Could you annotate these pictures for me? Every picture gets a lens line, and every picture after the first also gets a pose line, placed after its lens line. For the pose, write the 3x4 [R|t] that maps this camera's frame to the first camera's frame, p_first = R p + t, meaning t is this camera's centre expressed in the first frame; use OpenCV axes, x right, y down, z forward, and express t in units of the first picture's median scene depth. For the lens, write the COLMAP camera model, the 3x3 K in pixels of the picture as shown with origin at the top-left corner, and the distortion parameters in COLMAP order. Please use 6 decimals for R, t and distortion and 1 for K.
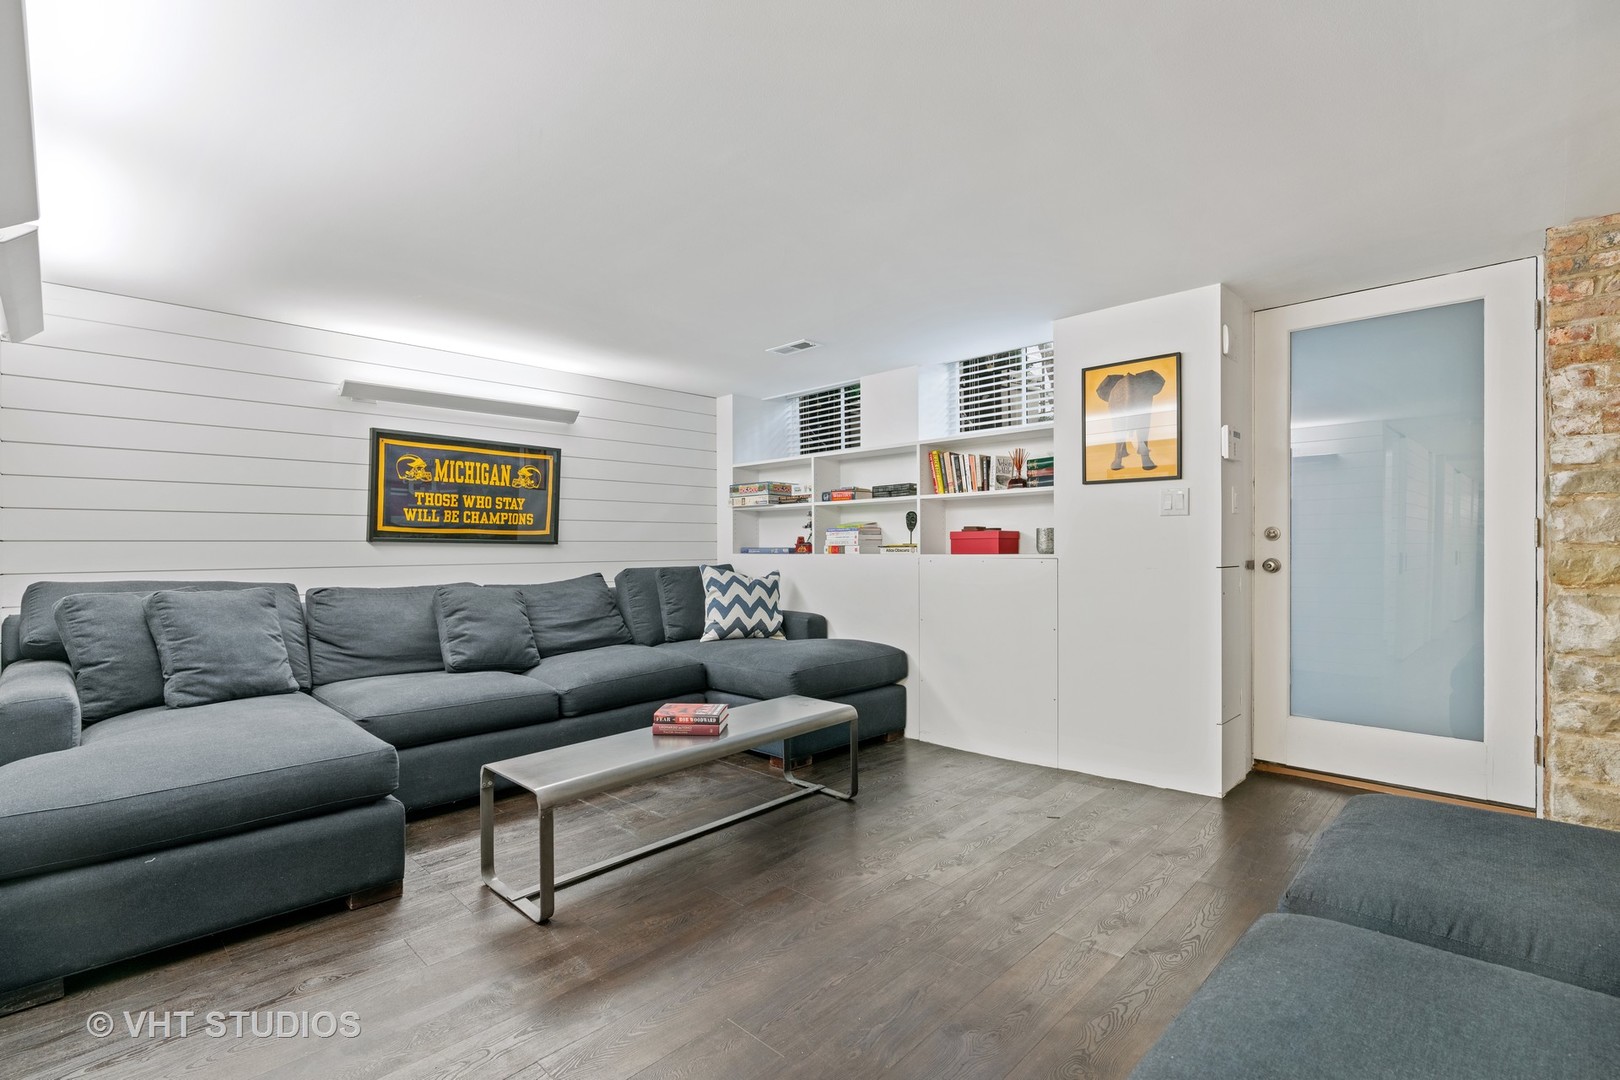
lens RADIAL K [[750.0, 0, 811.3], [0, 750.0, 541.5], [0, 0, 1]] dist [-0.005477, -0.000269]
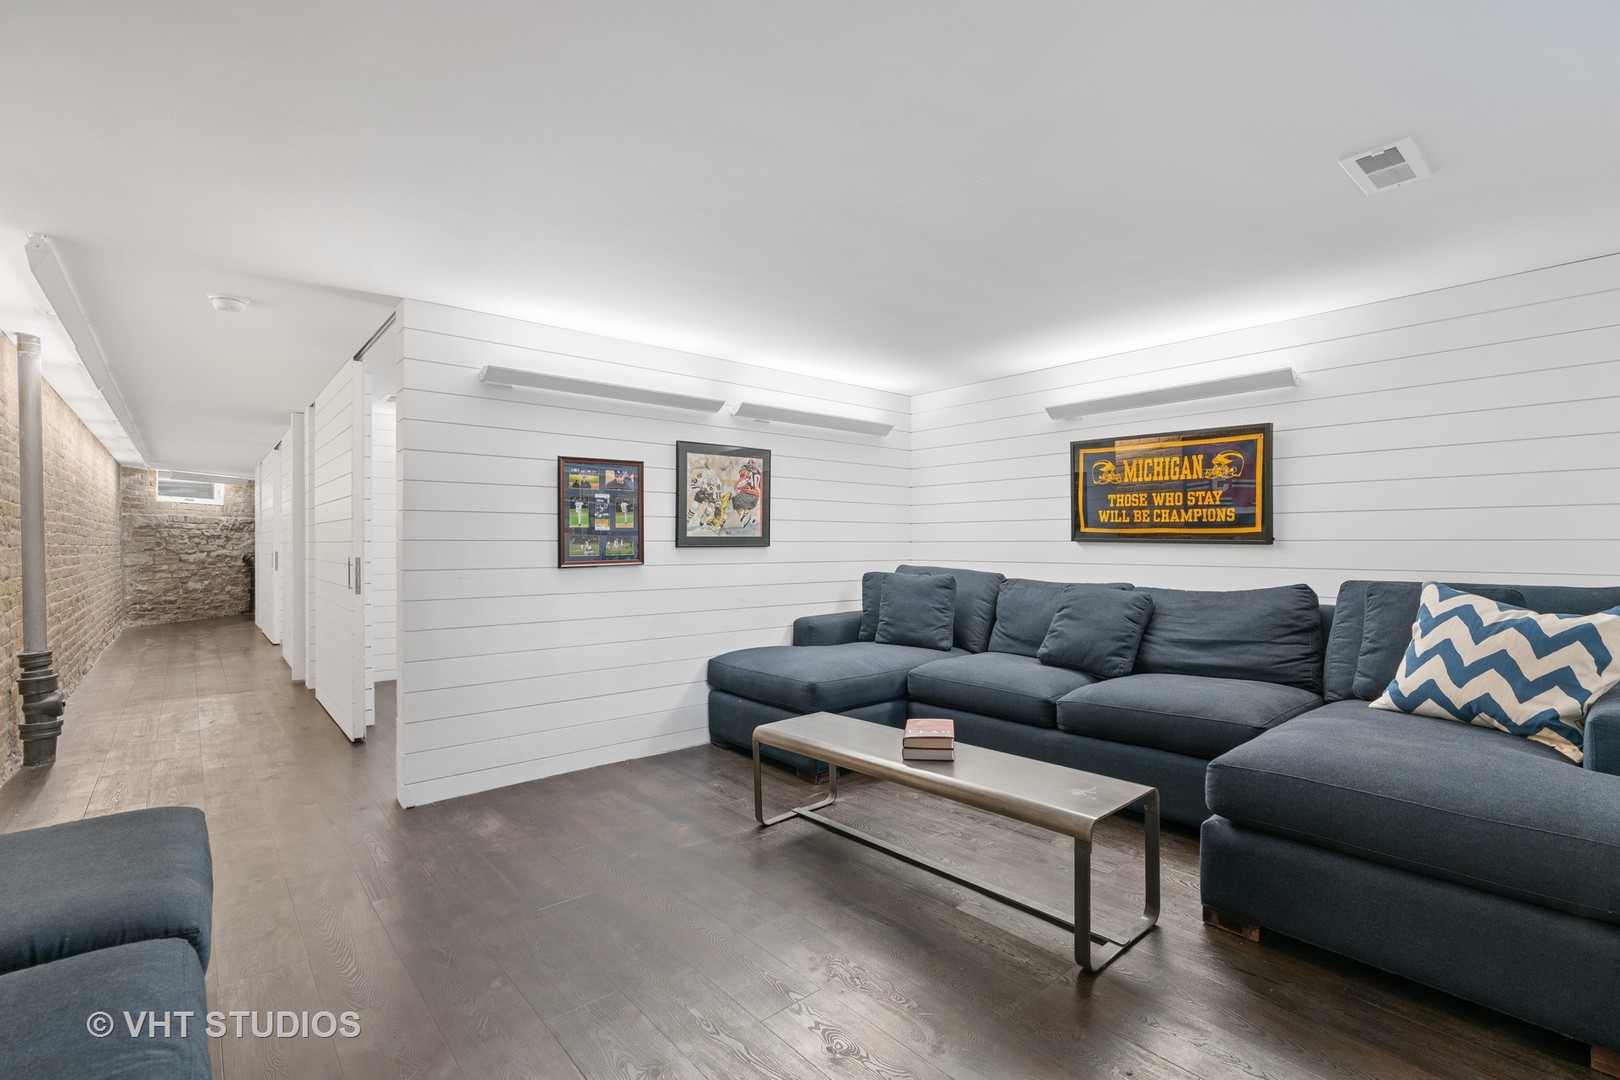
lens RADIAL K [[724.0, 0, 811.5], [0, 724.0, 542.1], [0, 0, 1]] dist [-0.000042, 0.000131]
pose [[-0.078306, 0.004186, -0.996921, 0.498505], [0.007899, 0.999962, 0.003578, -0.005792], [0.996898, -0.007594, -0.078336, 0.629124]]
